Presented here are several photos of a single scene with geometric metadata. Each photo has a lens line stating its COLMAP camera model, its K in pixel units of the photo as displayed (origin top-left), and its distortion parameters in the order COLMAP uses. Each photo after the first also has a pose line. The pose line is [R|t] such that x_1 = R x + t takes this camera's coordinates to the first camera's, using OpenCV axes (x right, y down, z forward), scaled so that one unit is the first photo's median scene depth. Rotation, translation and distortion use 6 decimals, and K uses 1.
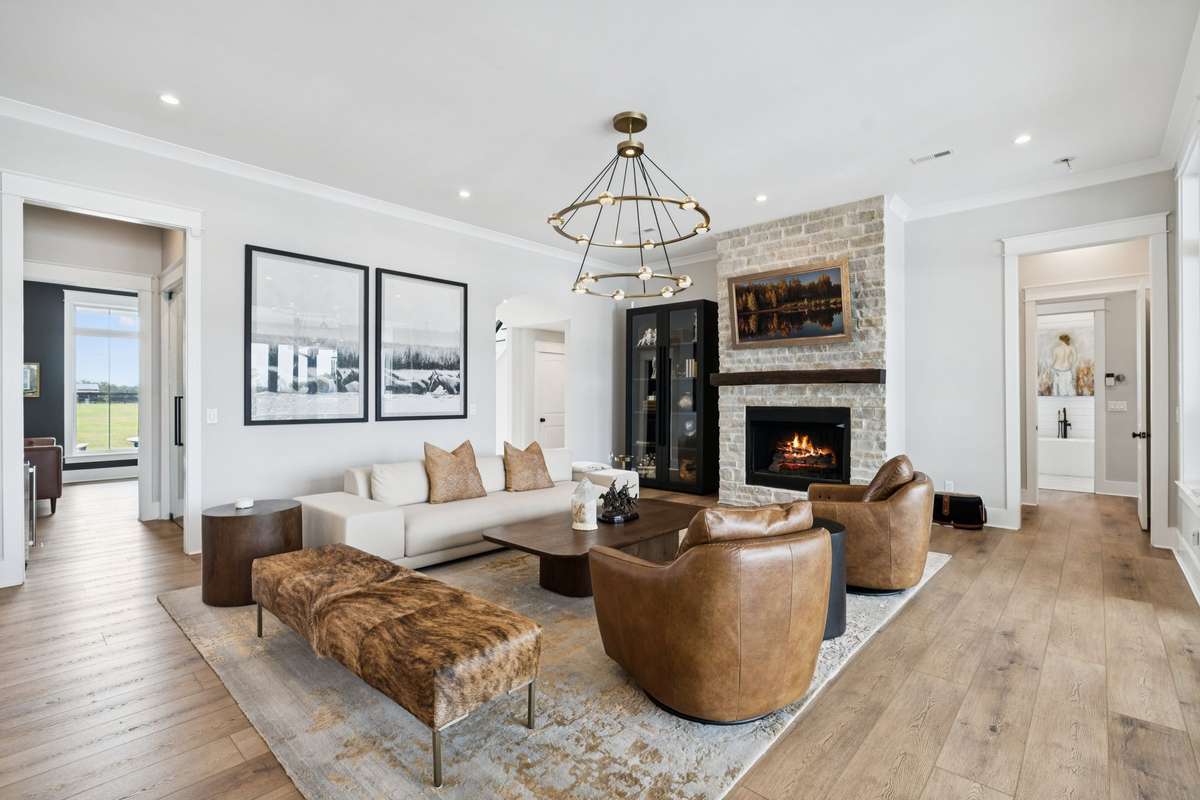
lens RADIAL K [[545.6, 0, 617.8], [0, 545.6, 395.0], [0, 0, 1]] dist [-0.008943, -0.000475]
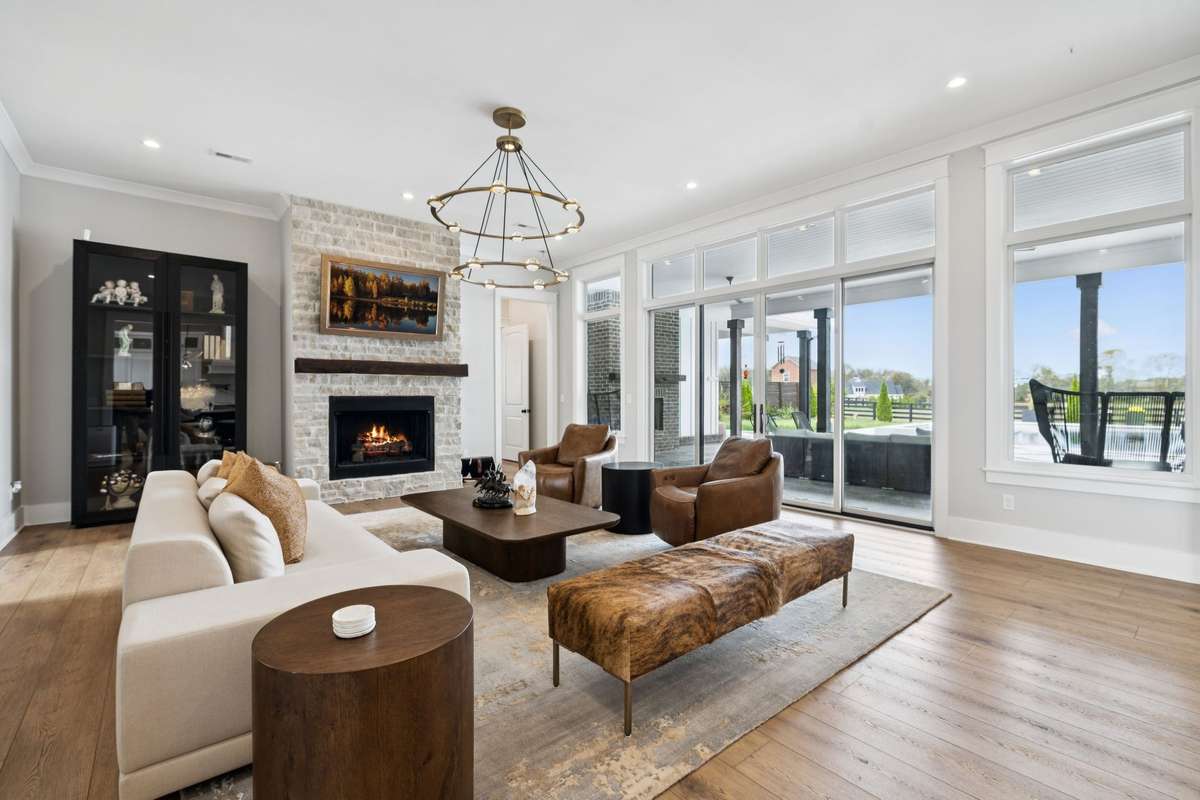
lens RADIAL K [[515.6, 0, 598.4], [0, 515.6, 394.3], [0, 0, 1]] dist [-0.003726, 0.000662]
pose [[0.167204, 0.002052, 0.985920, -0.603781], [-0.005955, 0.999982, -0.001072, 0.017007], [-0.985904, -0.005692, 0.167213, 0.440086]]
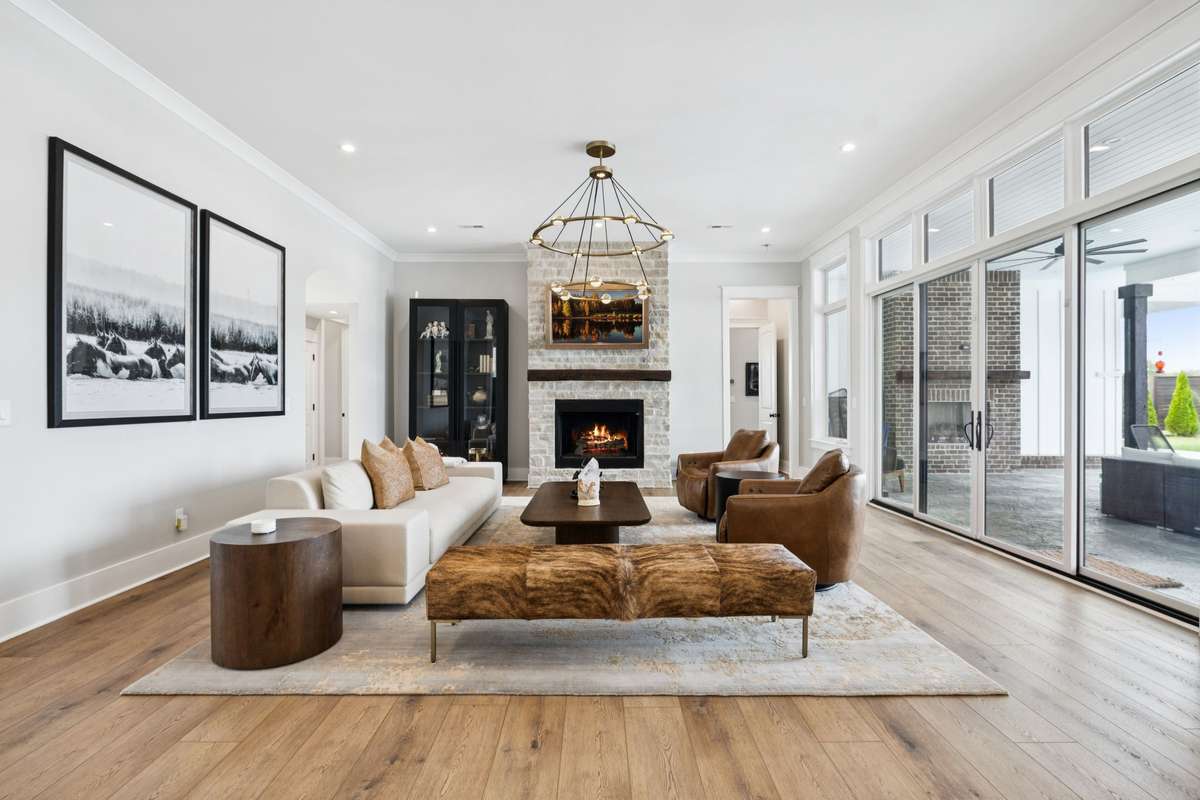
lens RADIAL K [[545.6, 0, 609.0], [0, 545.6, 400.2], [0, 0, 1]] dist [-0.008943, -0.000475]
pose [[0.743506, -0.002924, 0.668722, -0.483286], [-0.003440, 0.999960, 0.008197, 0.013407], [-0.668720, -0.008395, 0.743467, 0.087588]]
